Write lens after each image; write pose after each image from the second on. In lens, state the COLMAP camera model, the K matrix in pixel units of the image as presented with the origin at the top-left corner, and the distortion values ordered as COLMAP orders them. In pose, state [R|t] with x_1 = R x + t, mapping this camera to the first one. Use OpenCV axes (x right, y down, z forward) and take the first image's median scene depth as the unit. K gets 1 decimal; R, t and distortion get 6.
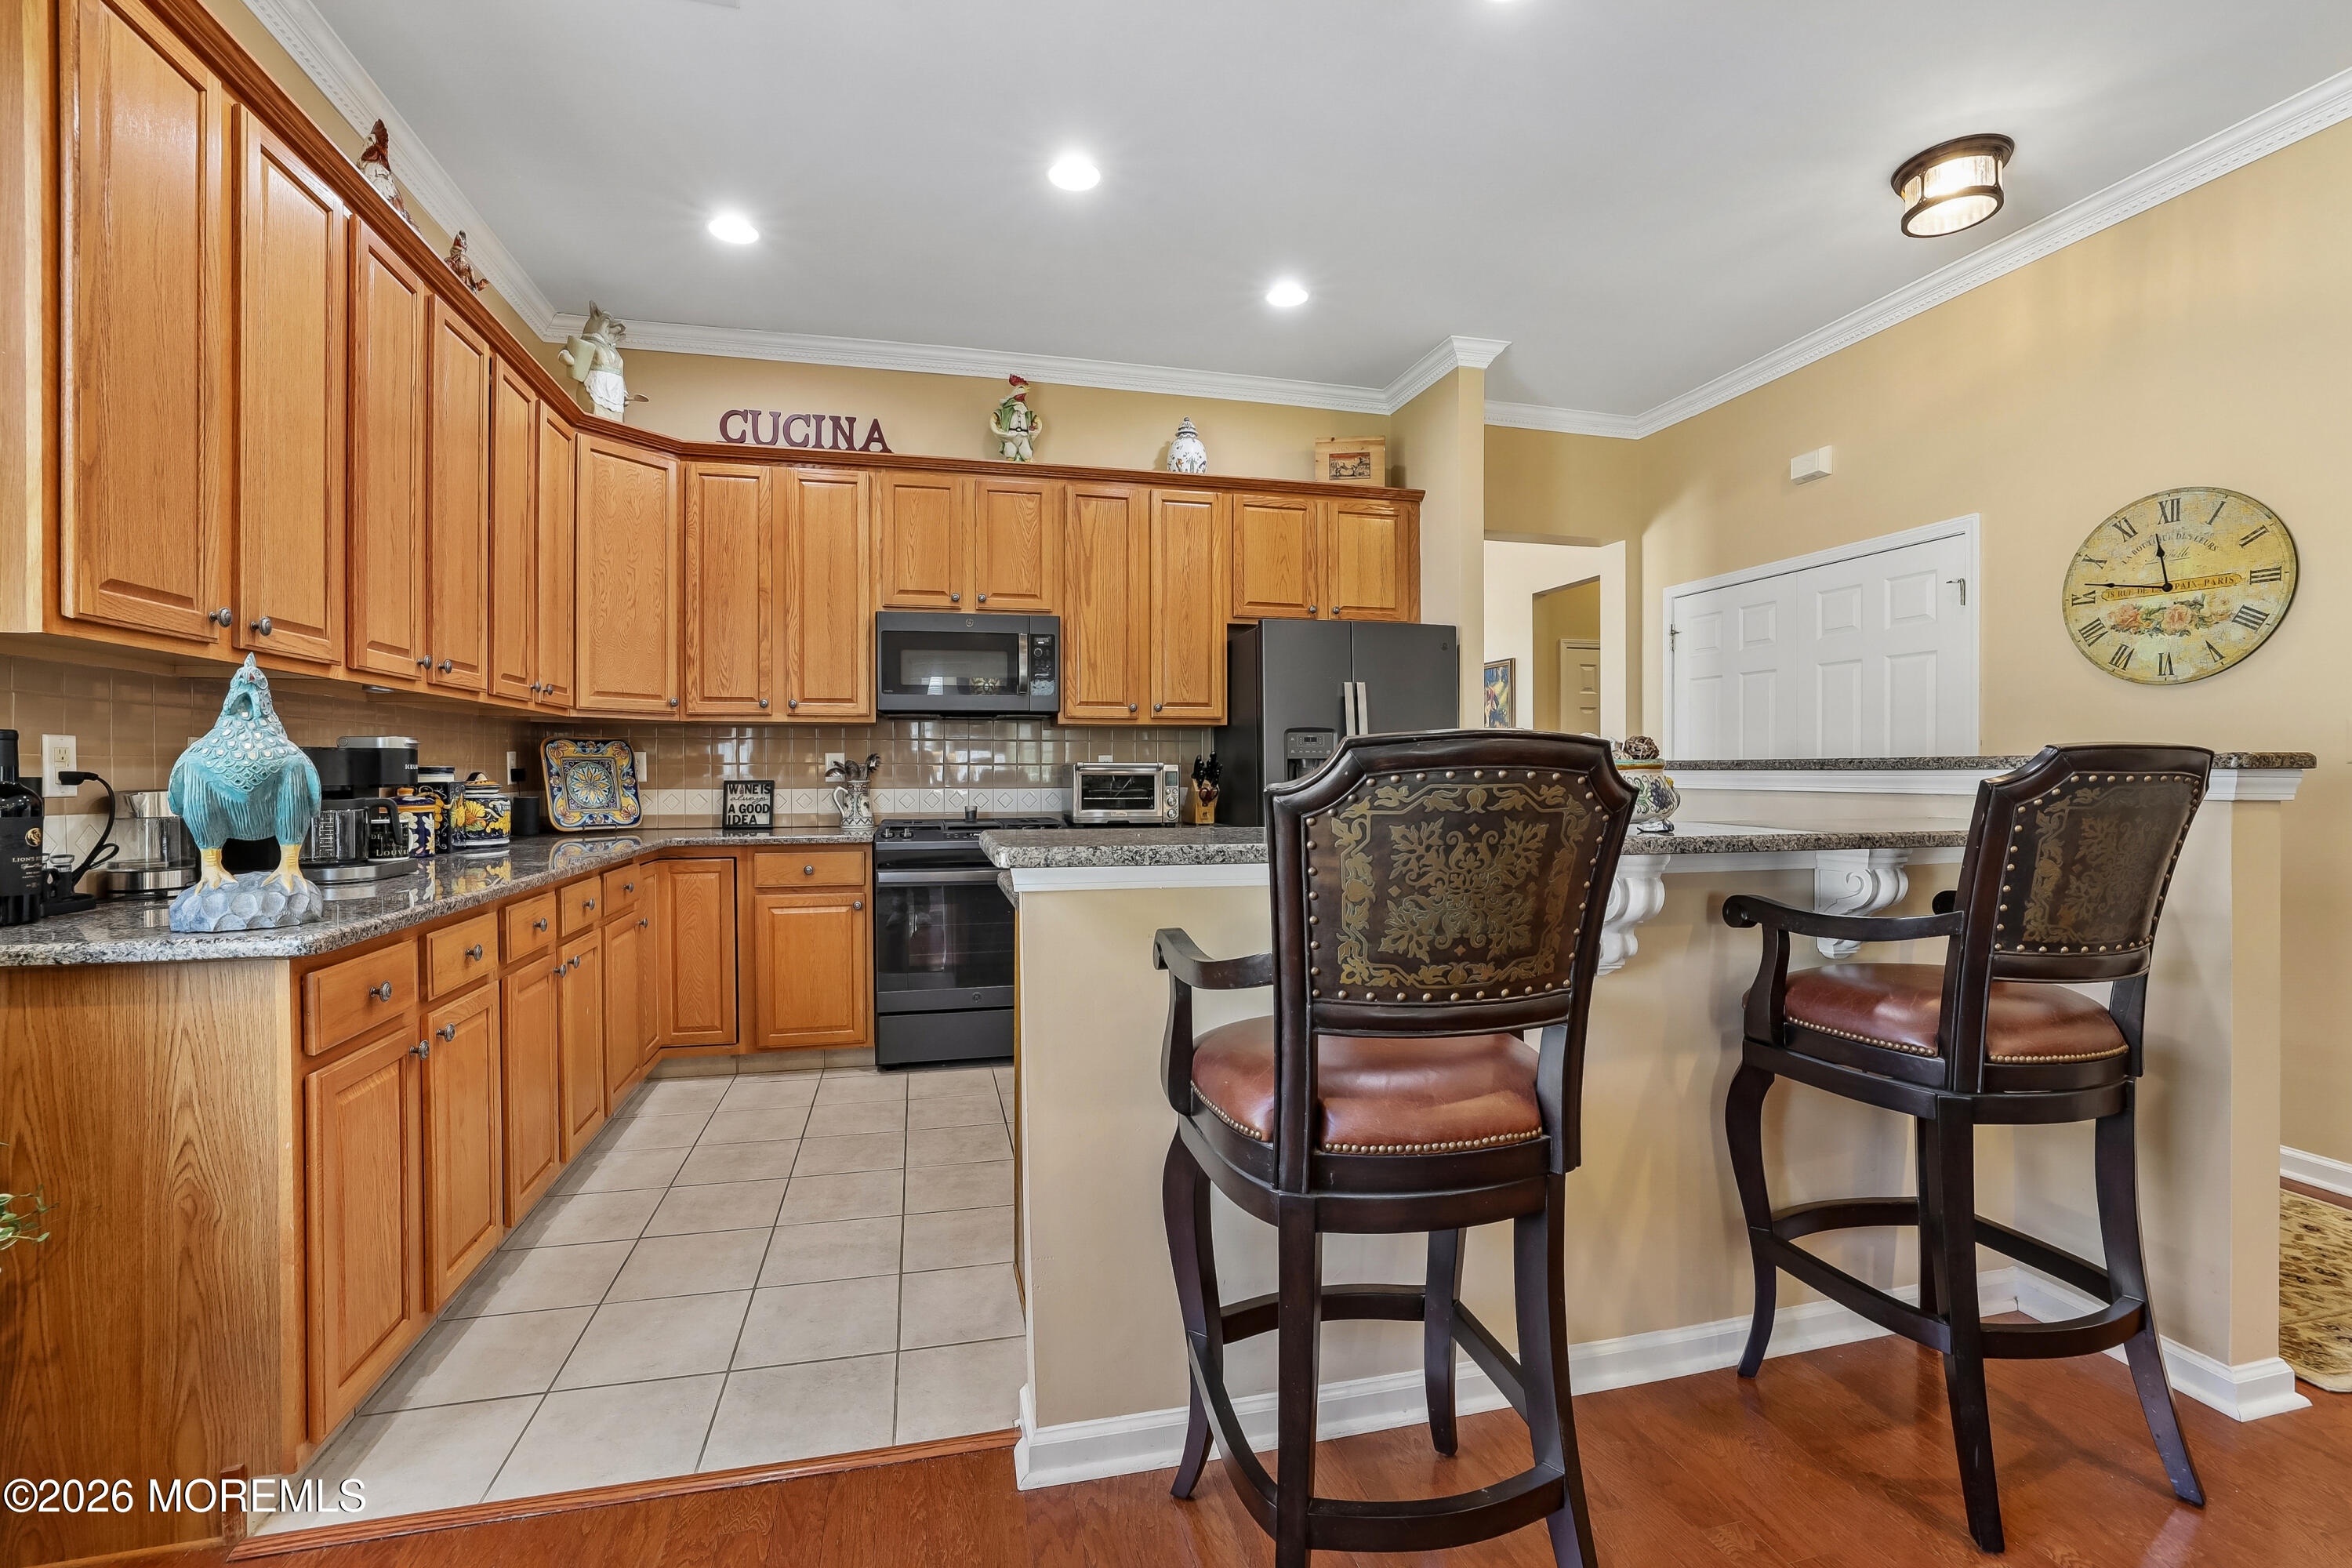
lens RADIAL K [[1017.6, 0, 1155.0], [0, 1017.6, 764.8], [0, 0, 1]] dist [-0.018464, 0.005403]
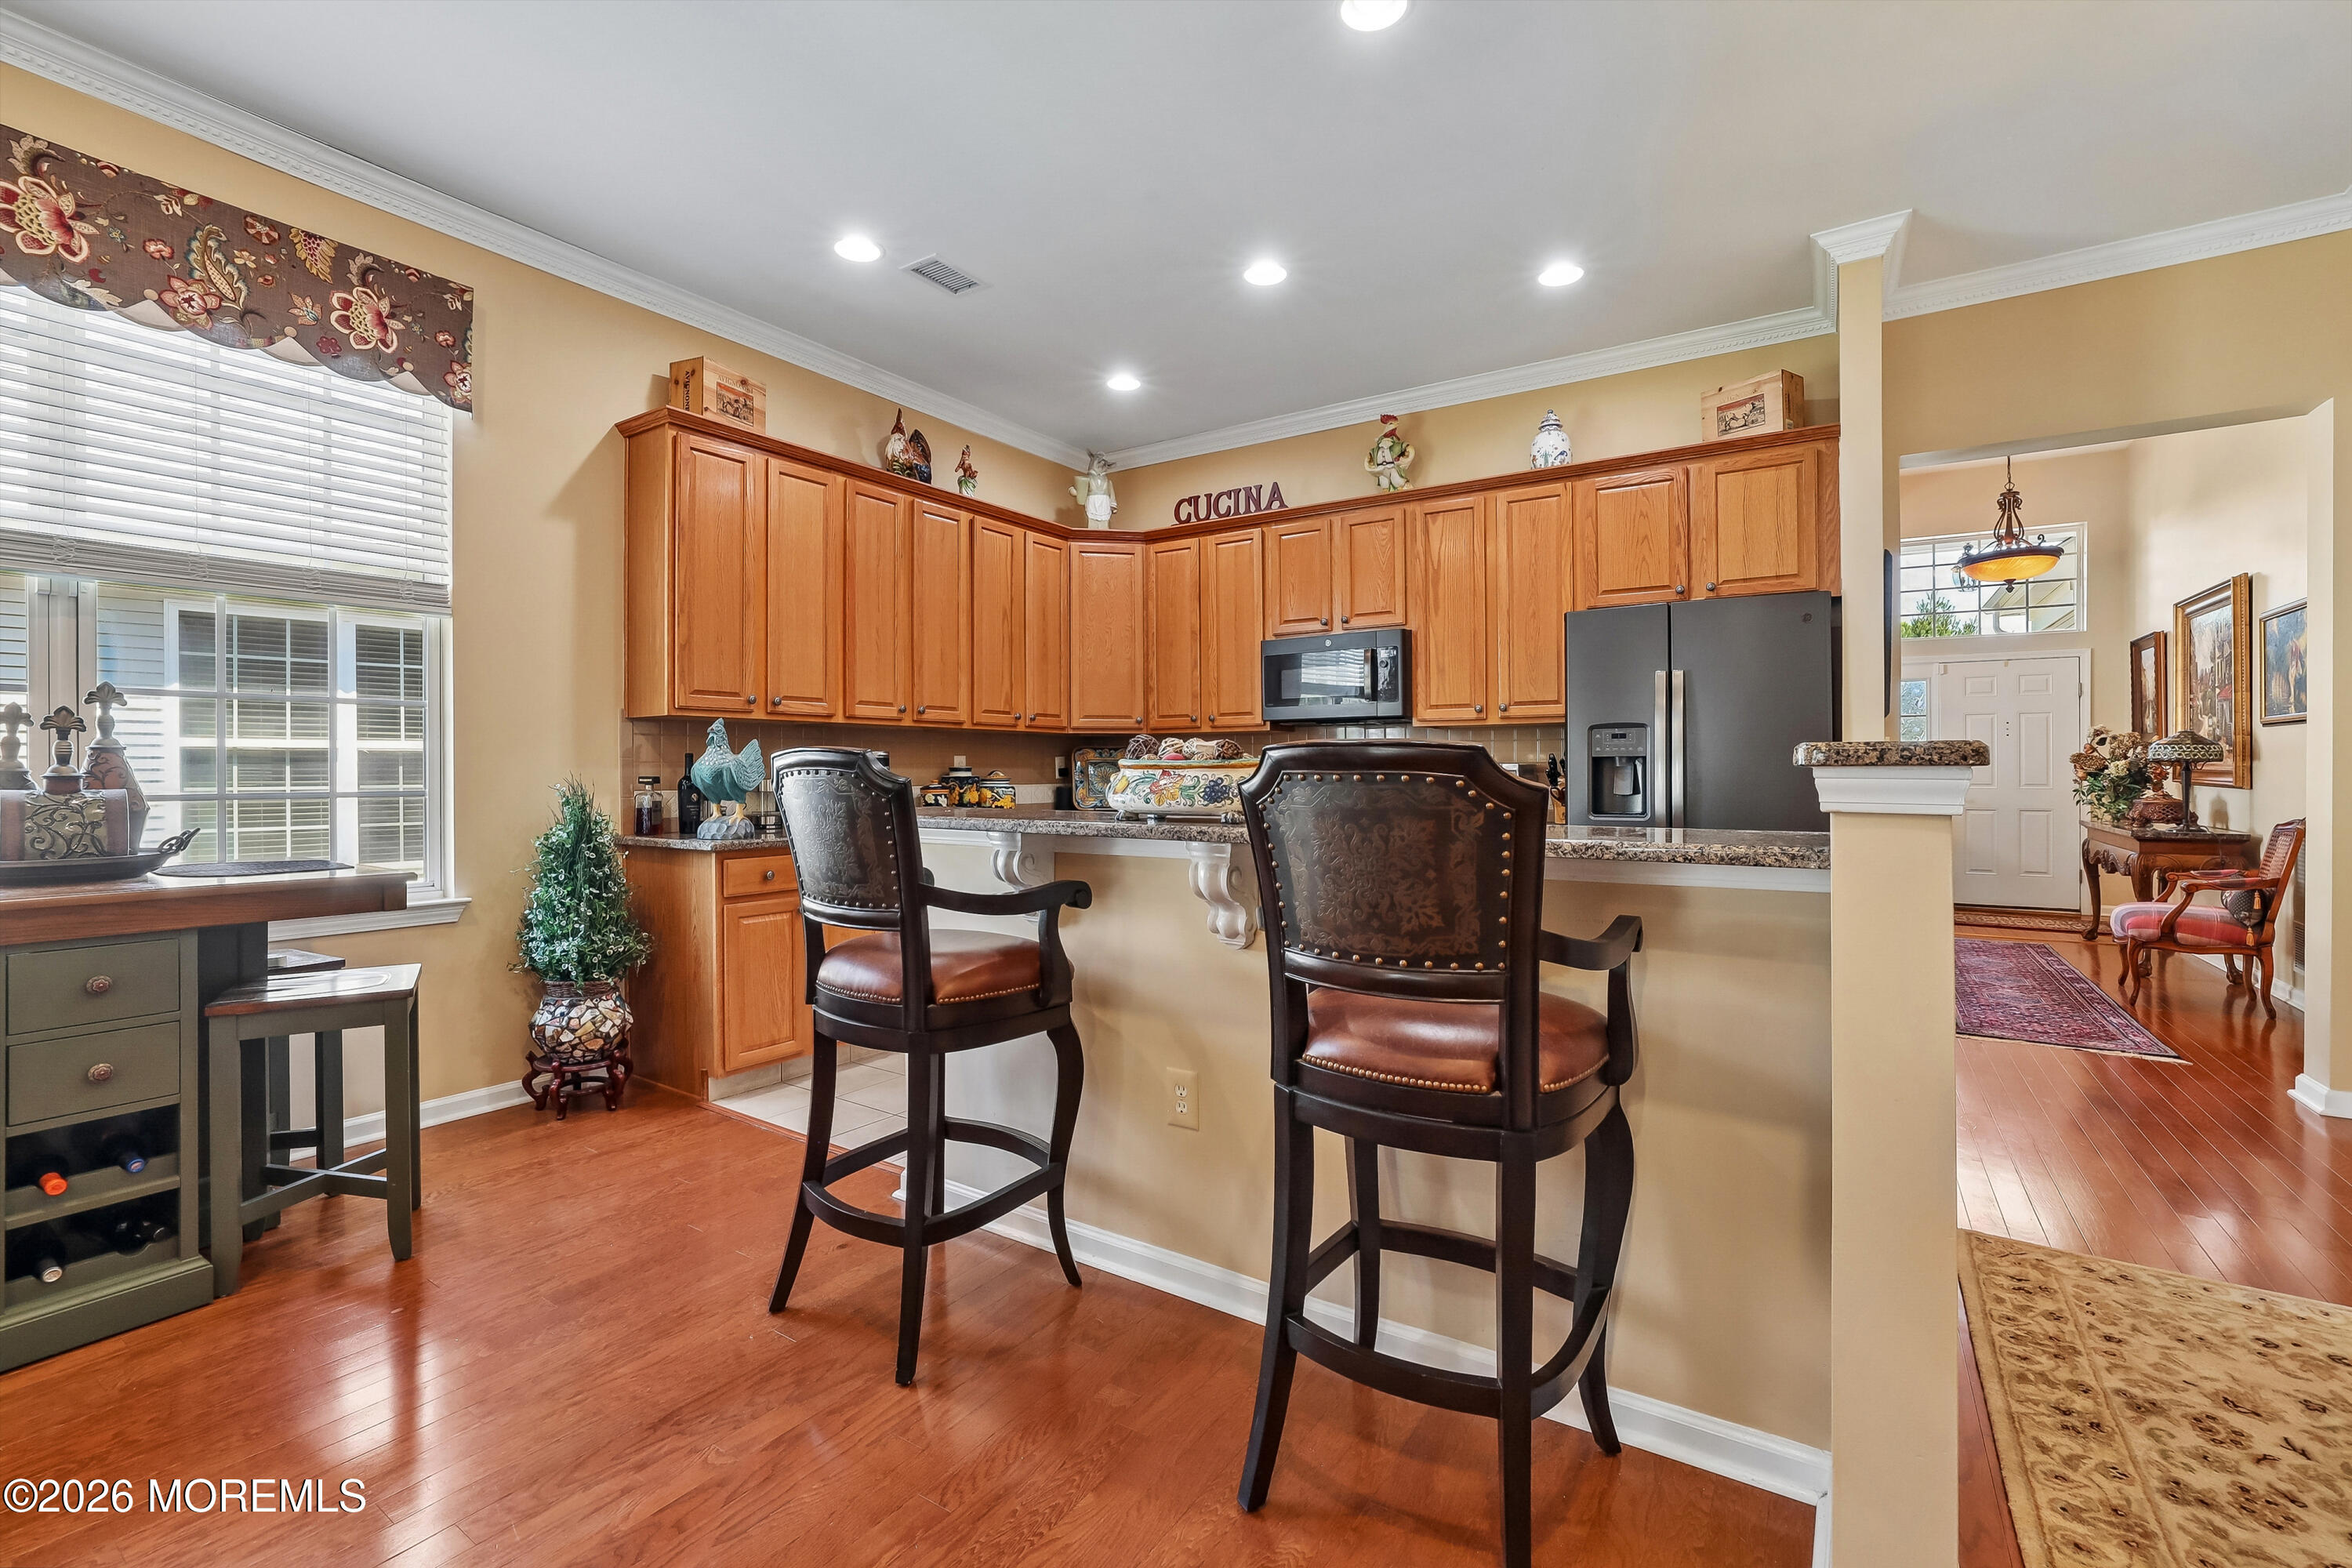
lens RADIAL K [[1017.6, 0, 1170.8], [0, 1017.6, 773.7], [0, 0, 1]] dist [-0.018464, 0.005403]
pose [[0.689464, 0.001825, -0.724318, 0.540677], [0.005859, 0.999950, 0.008096, 0.000787], [0.724296, -0.009826, 0.689419, 0.059683]]
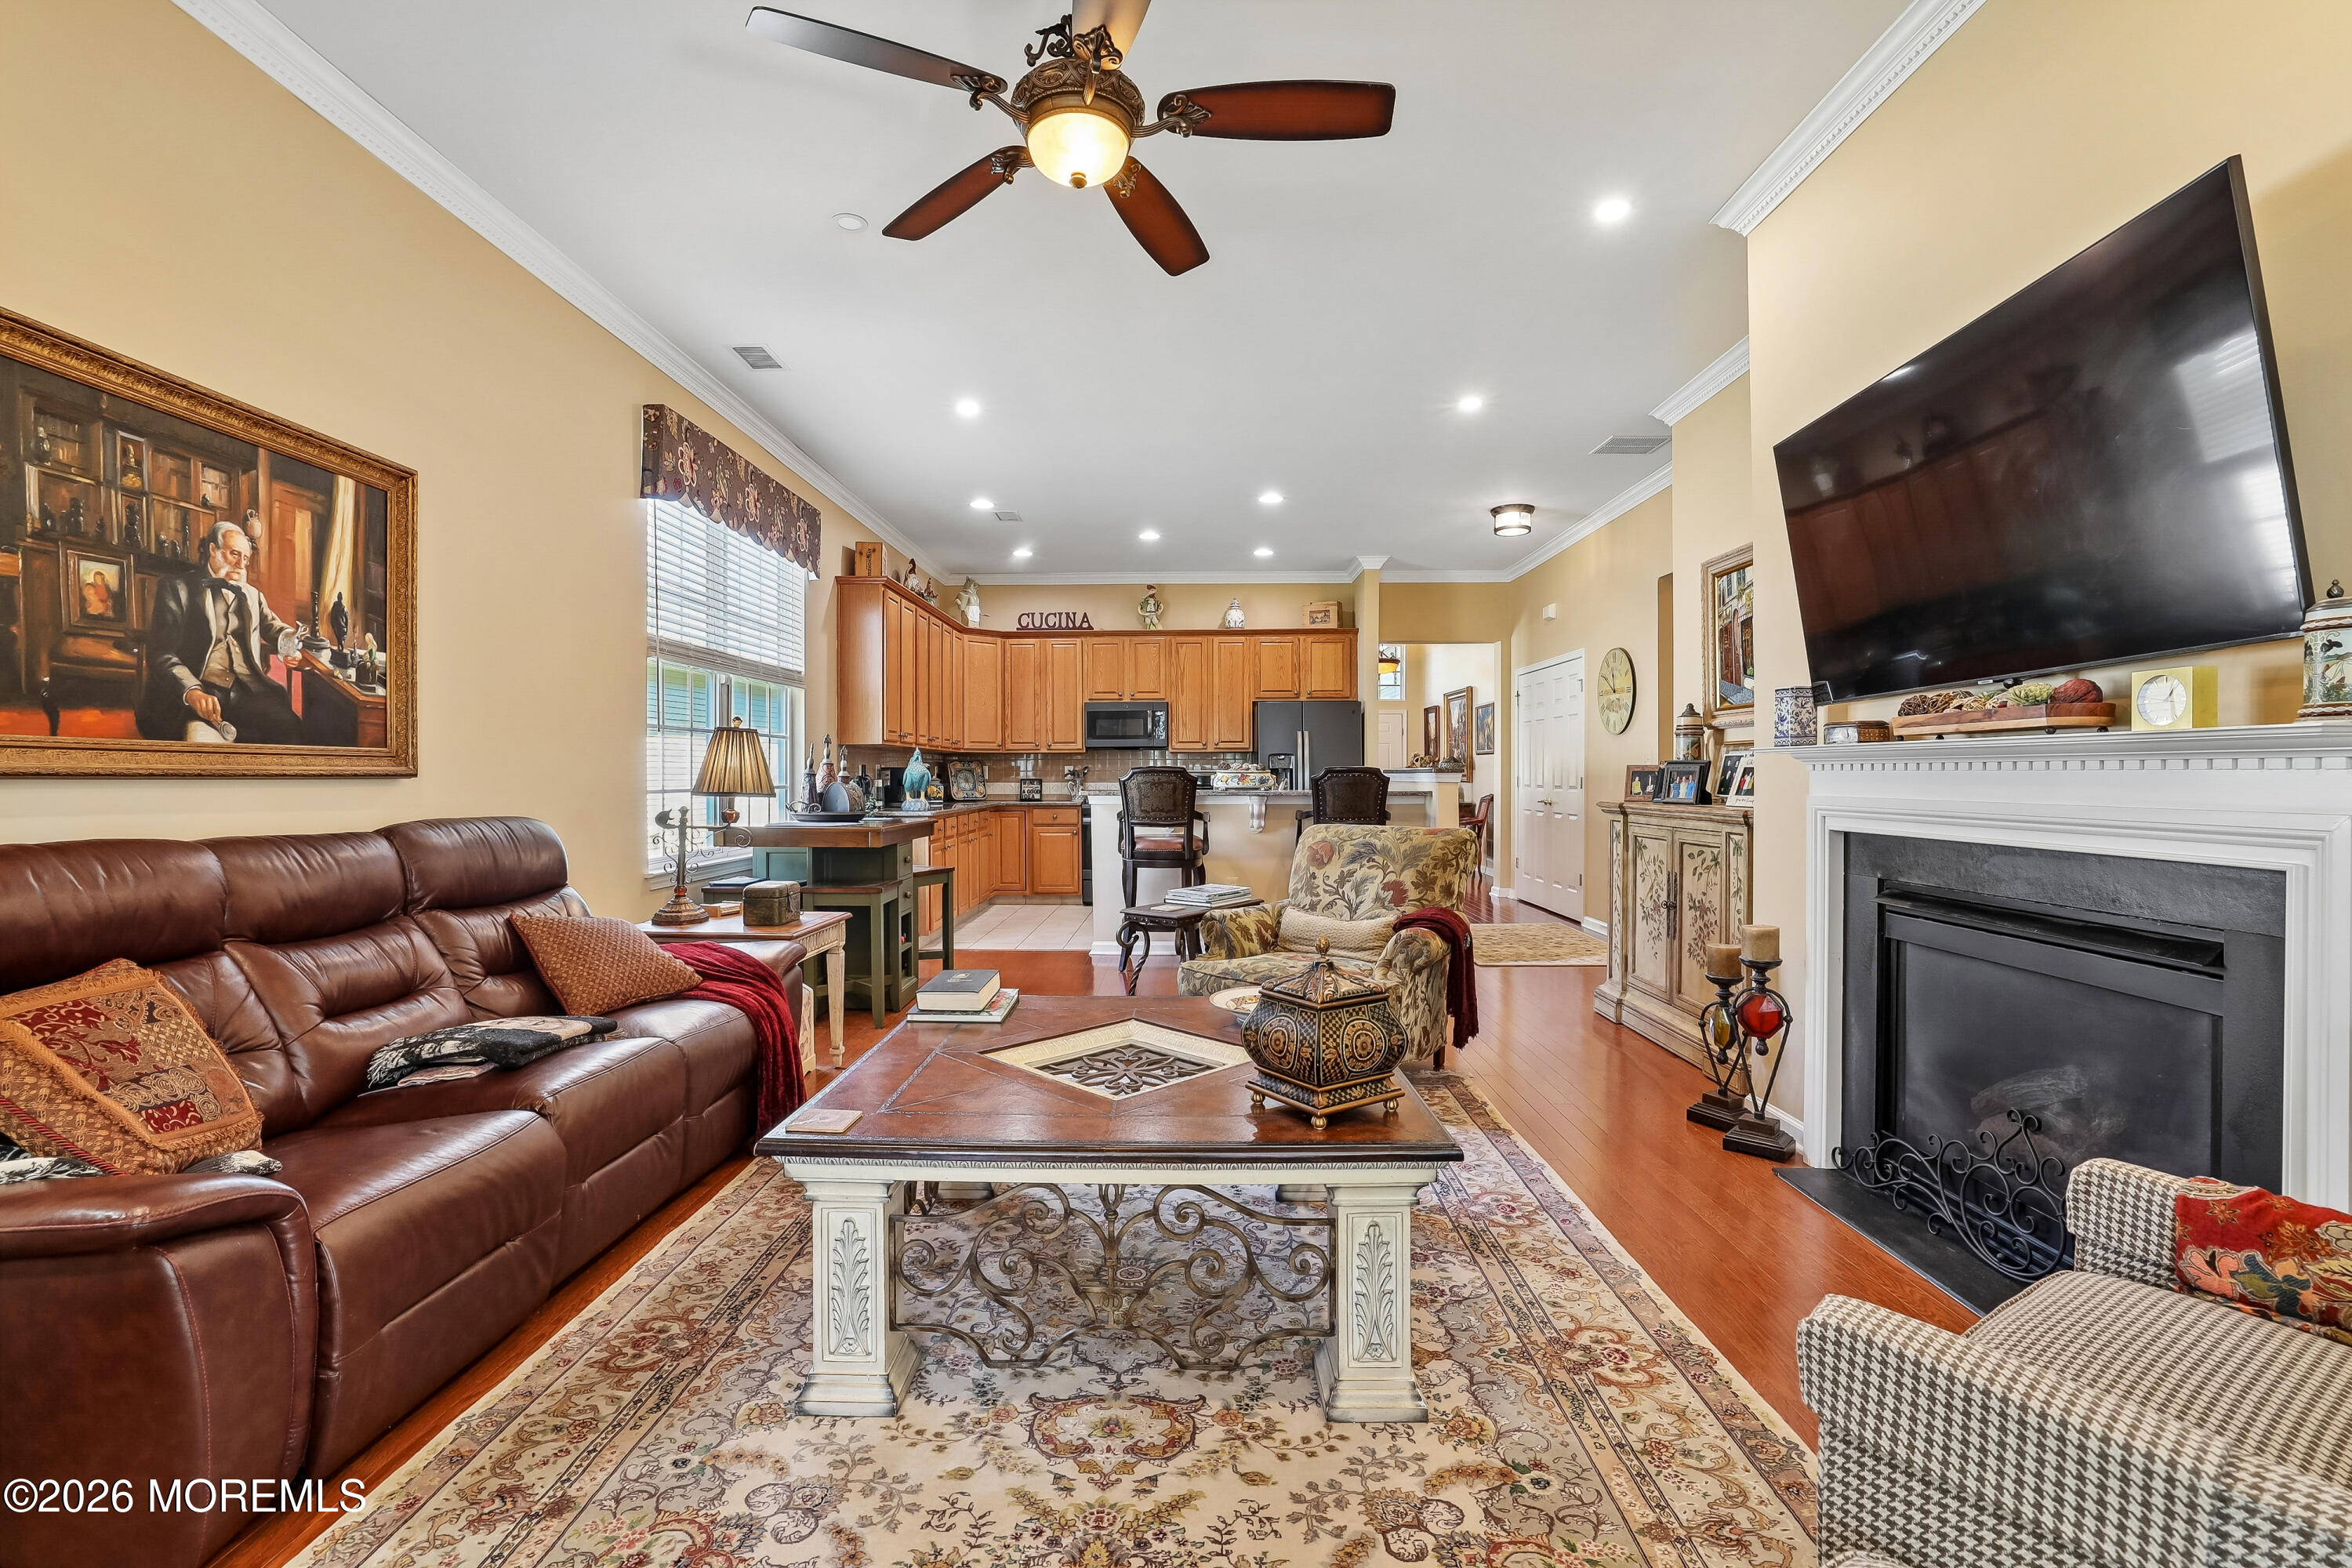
lens RADIAL K [[1017.6, 0, 1181.1], [0, 1017.6, 776.8], [0, 0, 1]] dist [-0.018464, 0.005403]
pose [[0.970955, -0.003194, -0.239242, 0.449806], [0.005144, 0.999958, 0.007525, -0.004484], [0.239208, -0.008537, 0.970931, -1.081141]]
